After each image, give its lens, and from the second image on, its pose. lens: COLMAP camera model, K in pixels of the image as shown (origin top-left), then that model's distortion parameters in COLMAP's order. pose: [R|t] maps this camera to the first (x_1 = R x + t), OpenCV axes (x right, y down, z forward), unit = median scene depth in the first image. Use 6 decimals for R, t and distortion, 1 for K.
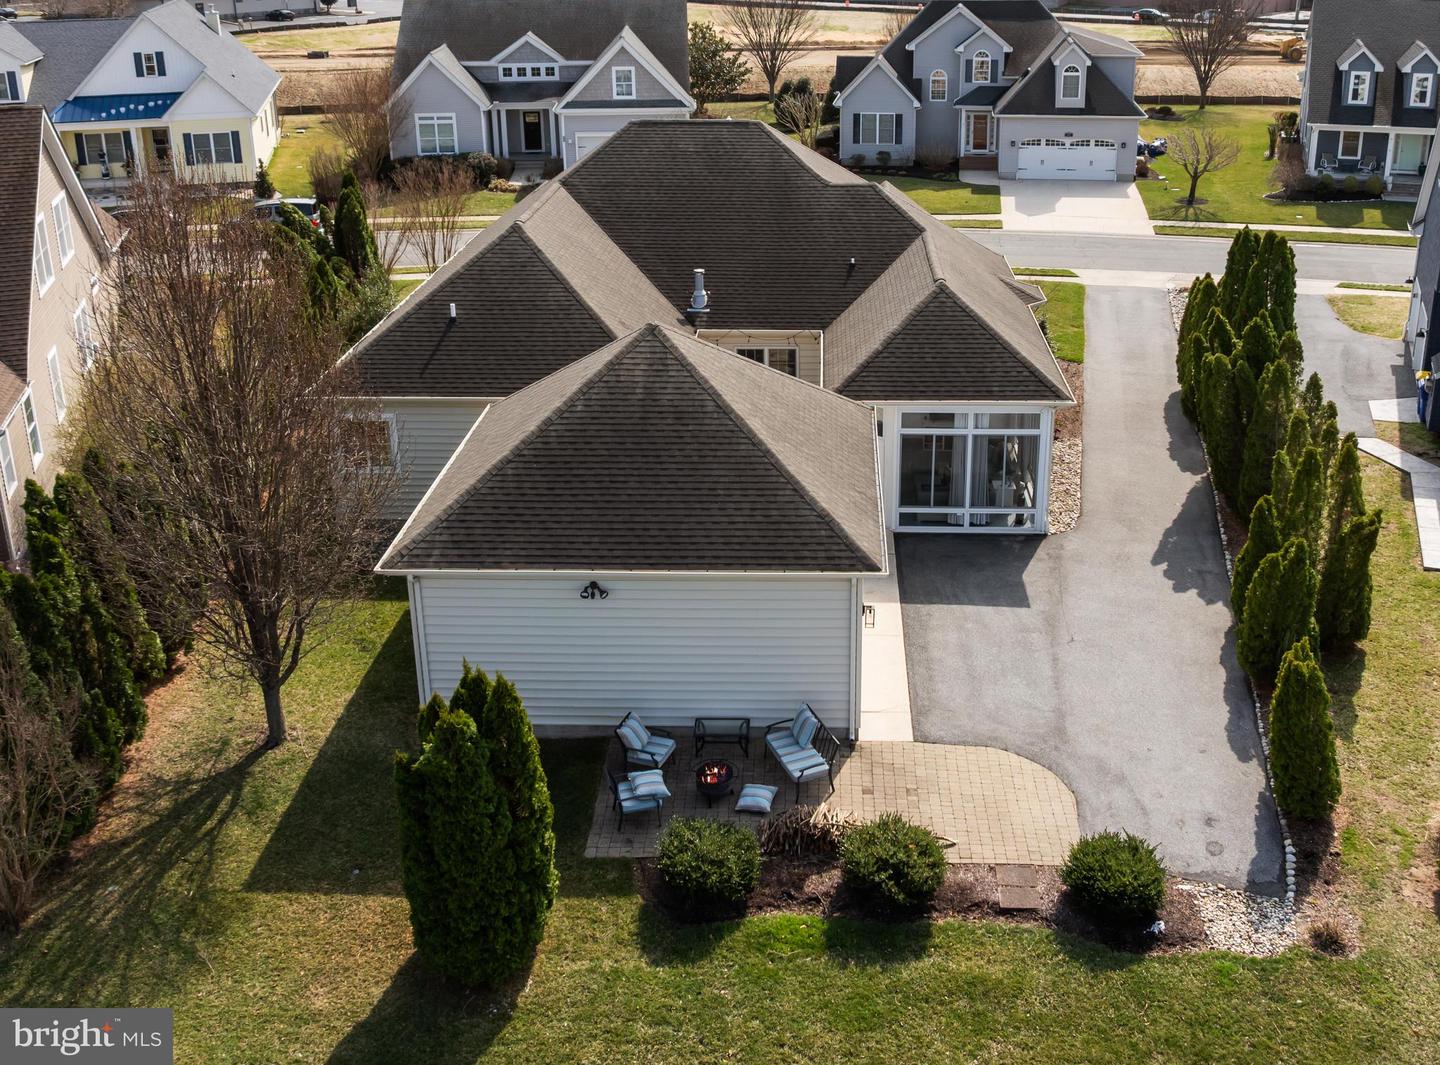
lens RADIAL K [[1402.7, 0, 720.0], [0, 1402.7, 532.5], [0, 0, 1]] dist [0.006542, -0.112718]
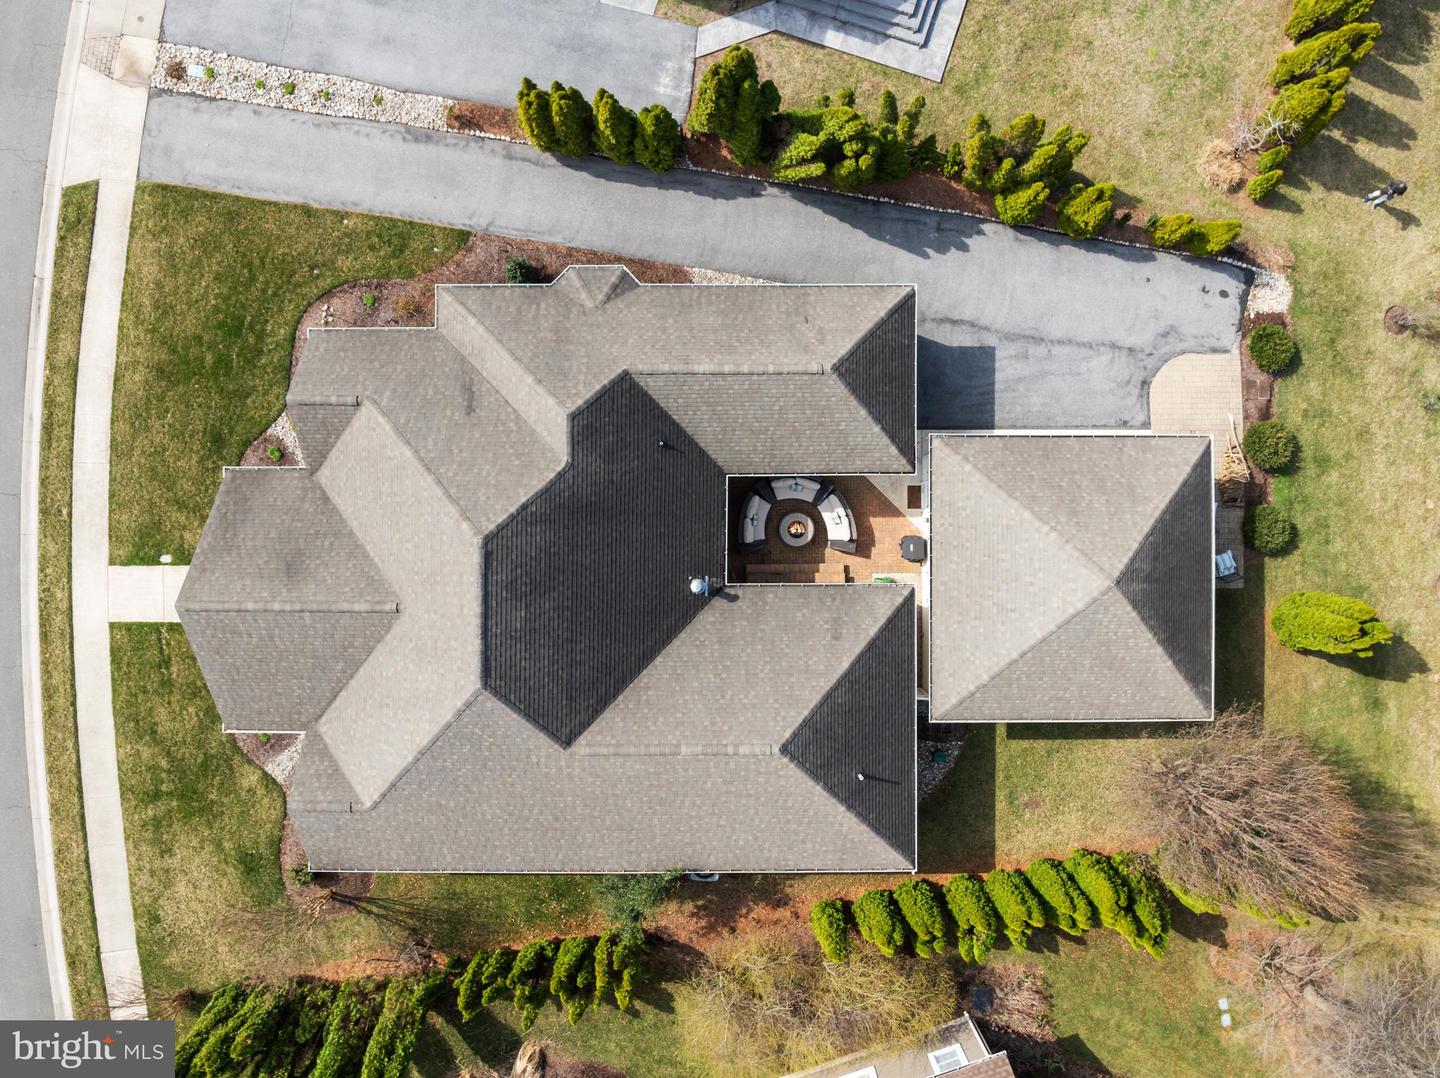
lens RADIAL K [[1010.1, 0, 720.0], [0, 1010.1, 539.0], [0, 0, 1]] dist [-0.014743, -0.004179]
pose [[-0.069404, -0.997352, 0.021705, 0.001771], [0.386514, -0.006826, 0.922258, -0.451149], [-0.919668, 0.072398, 0.385964, 0.350997]]
